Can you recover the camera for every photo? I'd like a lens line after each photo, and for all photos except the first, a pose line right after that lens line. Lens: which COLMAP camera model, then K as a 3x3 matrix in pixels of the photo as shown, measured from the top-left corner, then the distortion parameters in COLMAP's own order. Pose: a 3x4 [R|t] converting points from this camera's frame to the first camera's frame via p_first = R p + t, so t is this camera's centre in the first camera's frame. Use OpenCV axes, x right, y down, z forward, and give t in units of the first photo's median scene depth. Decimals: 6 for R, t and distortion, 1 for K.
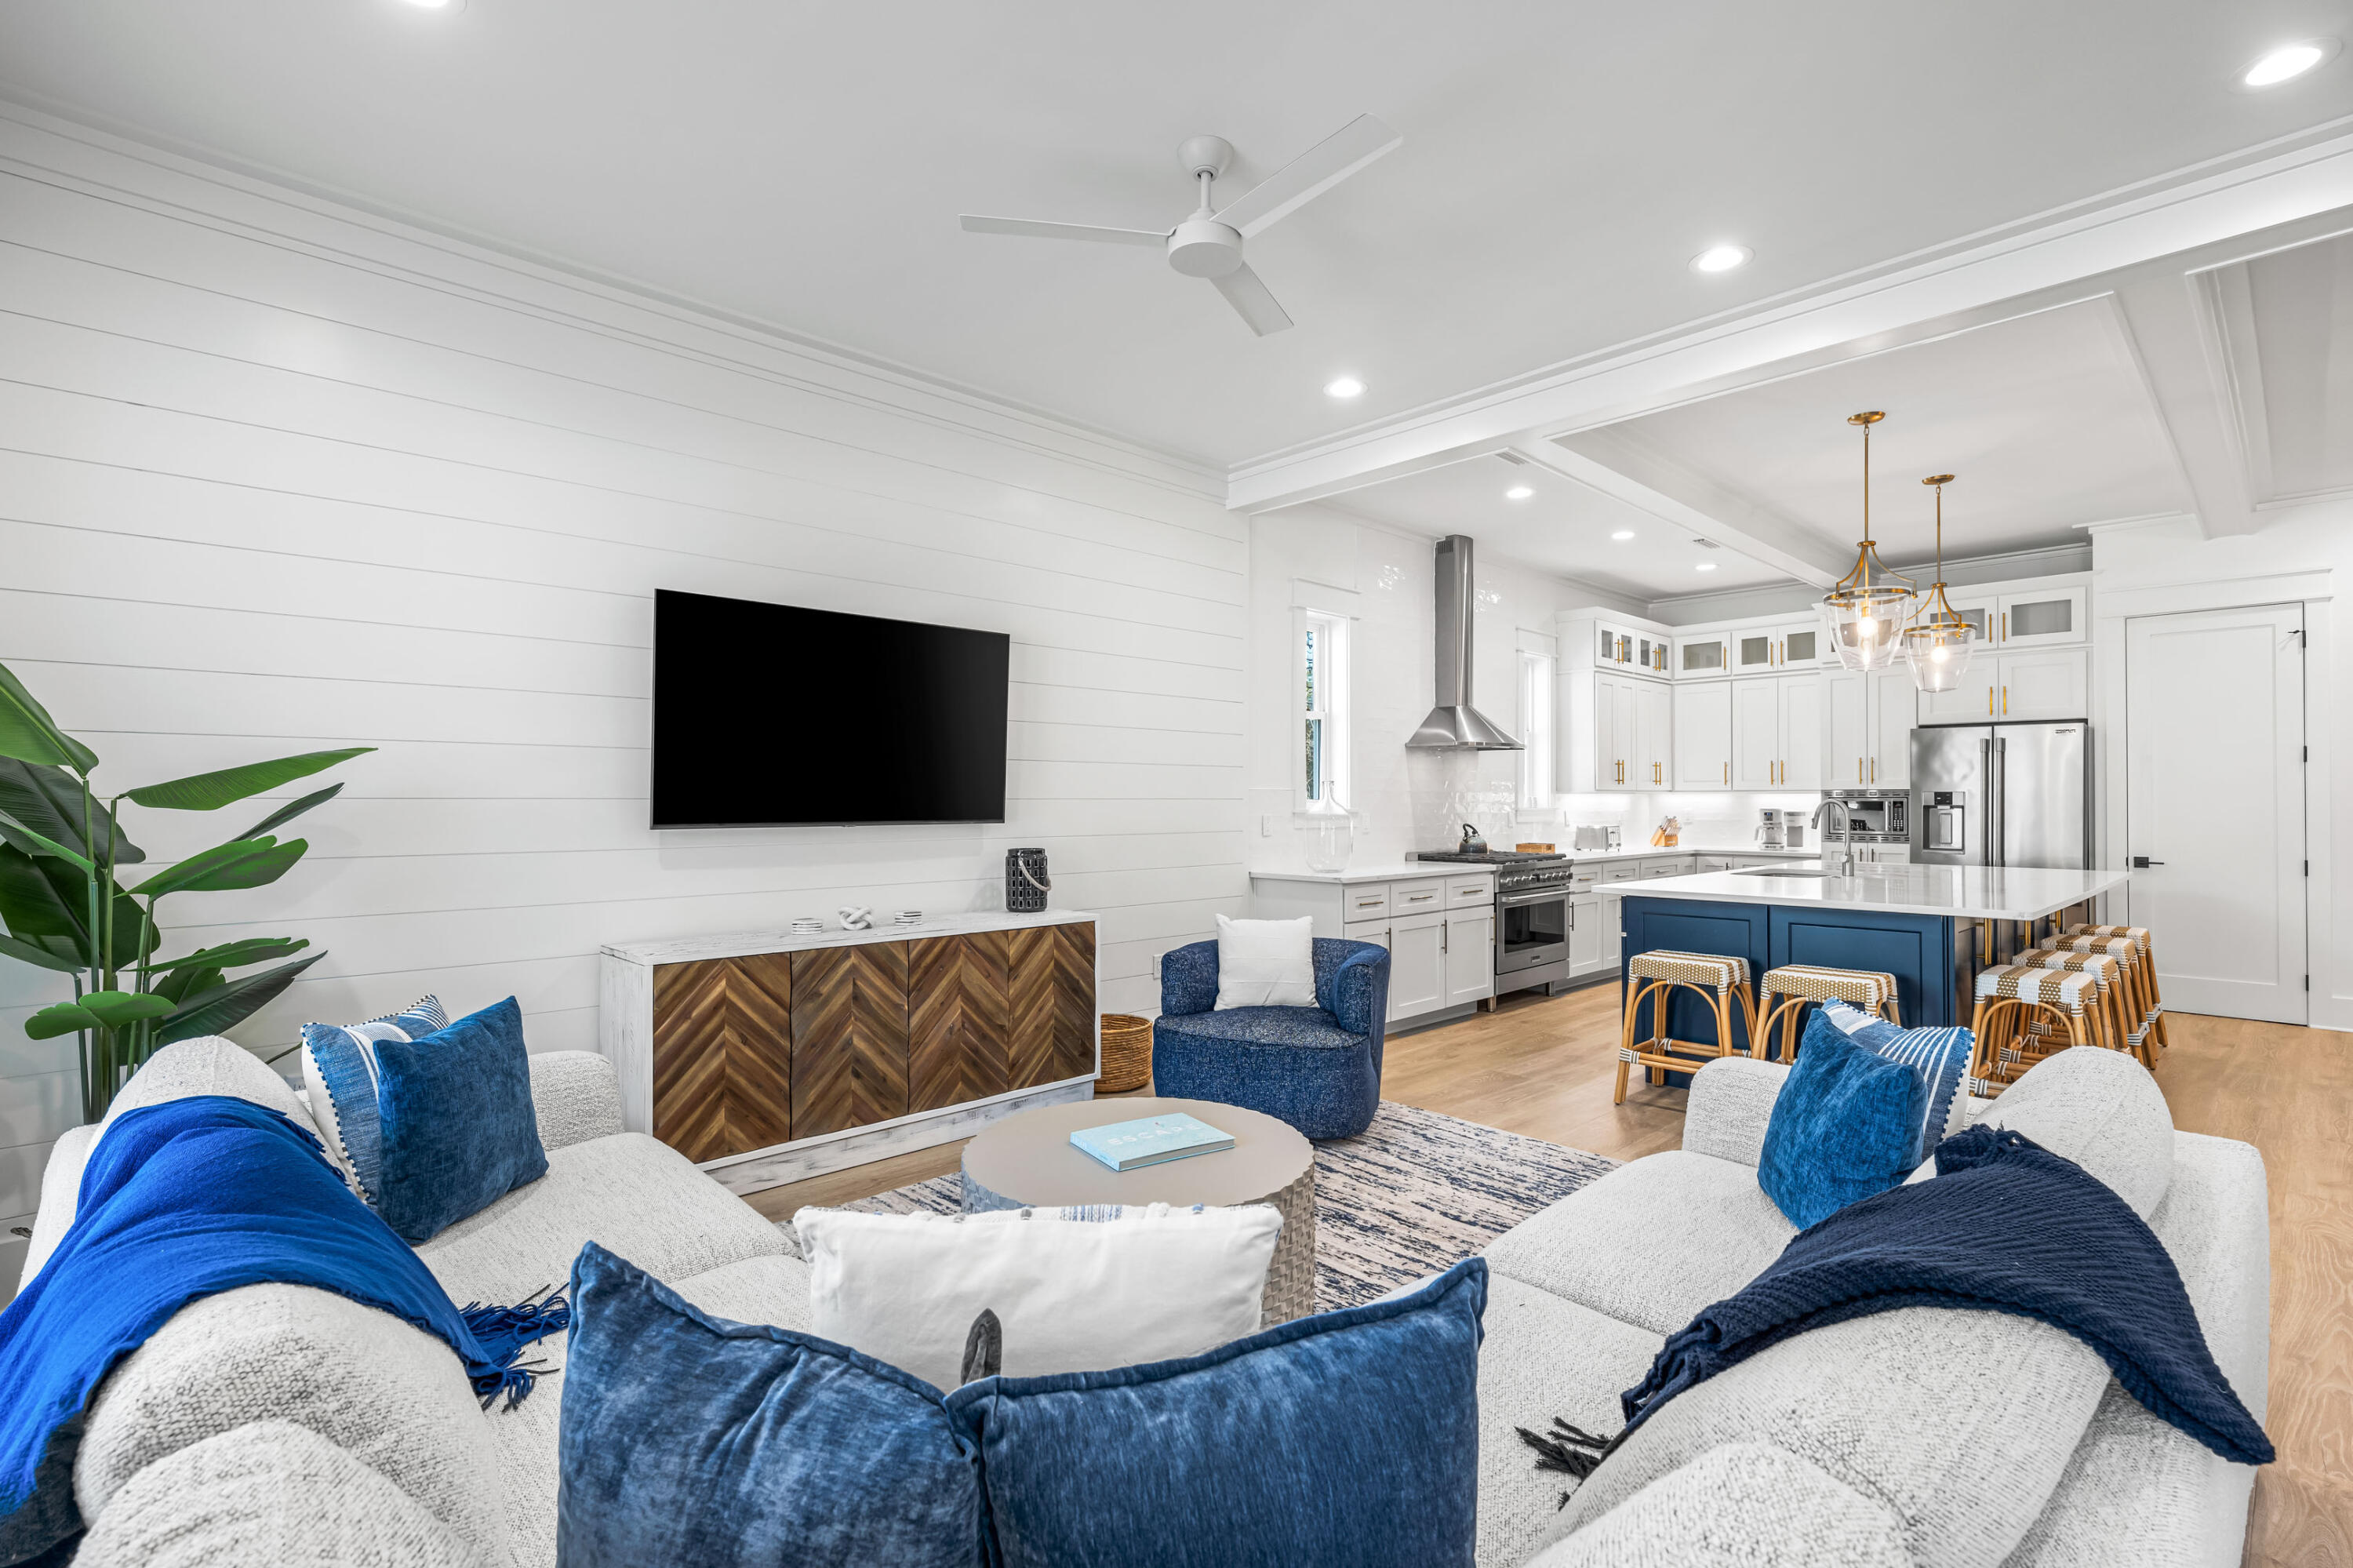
lens RADIAL K [[1076.1, 0, 1176.5], [0, 1076.1, 784.0], [0, 0, 1]] dist [0.000297, 0.000025]
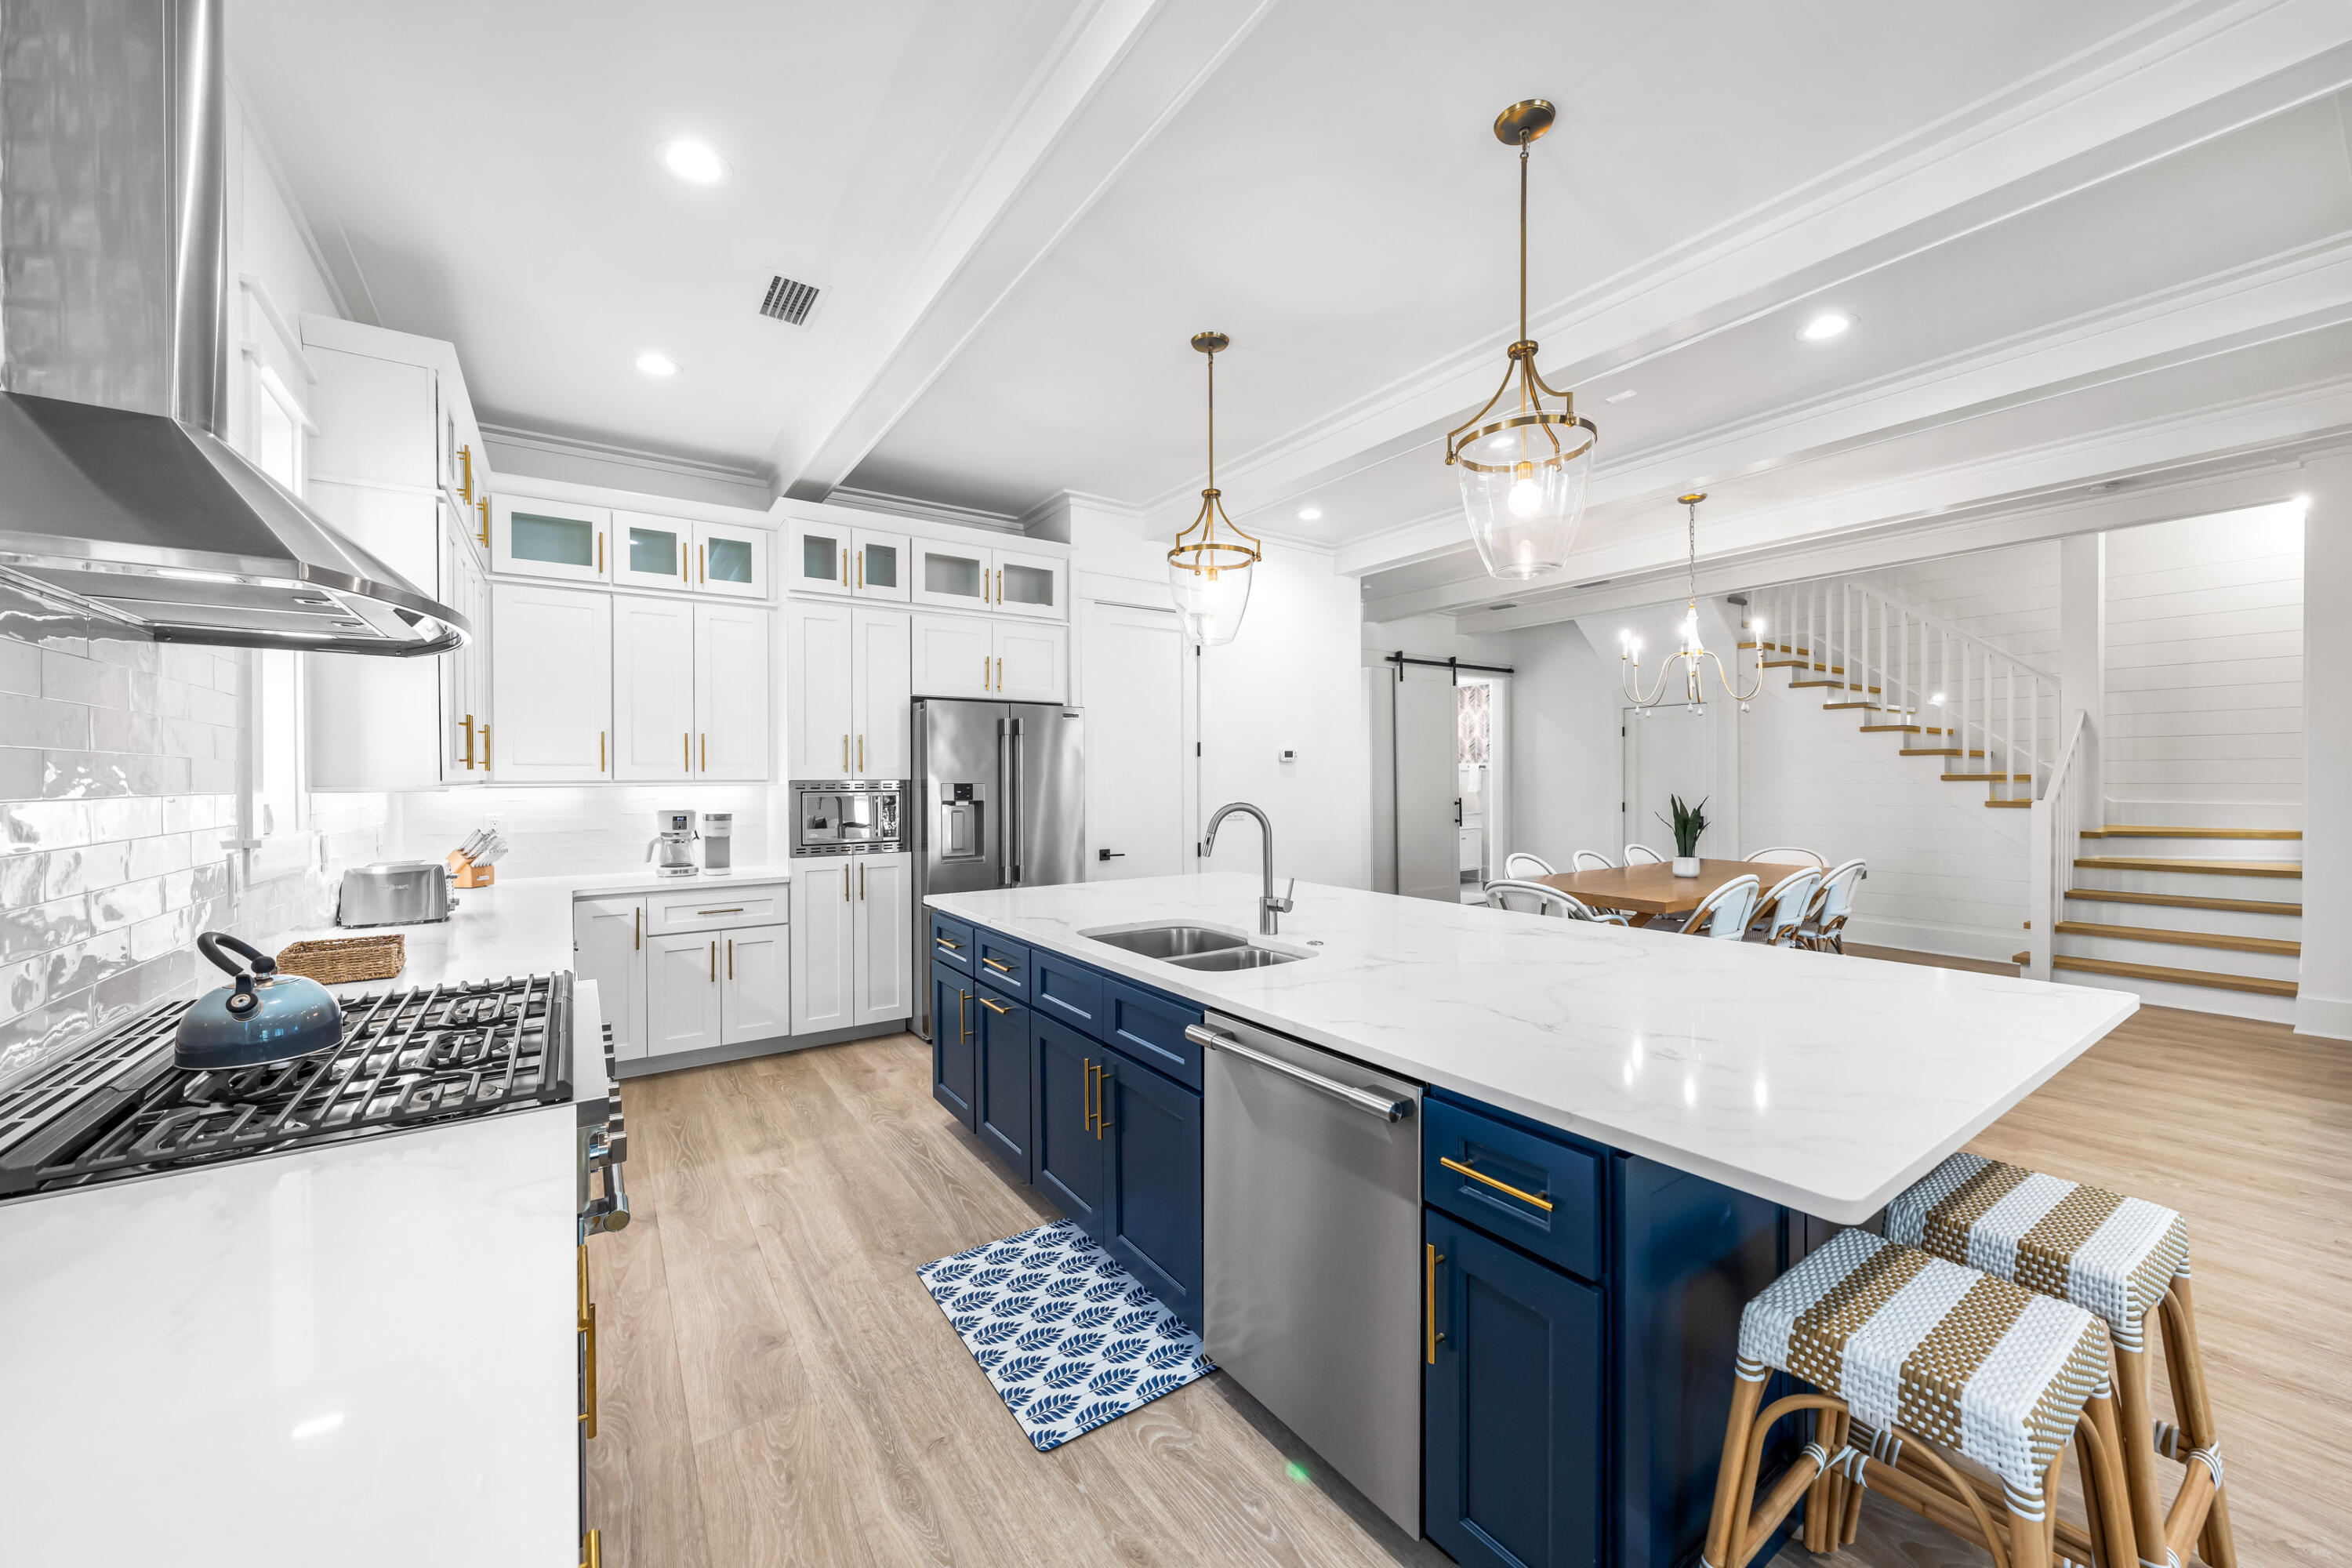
lens RADIAL K [[895.4, 0, 1176.0], [0, 895.4, 784.0], [0, 0, 1]] dist [-0.000158, -0.000013]
pose [[0.163632, -0.008116, 0.986488, 0.088255], [-0.013374, 0.999856, 0.010444, -0.001397], [-0.986431, -0.014902, 0.163500, 0.644697]]
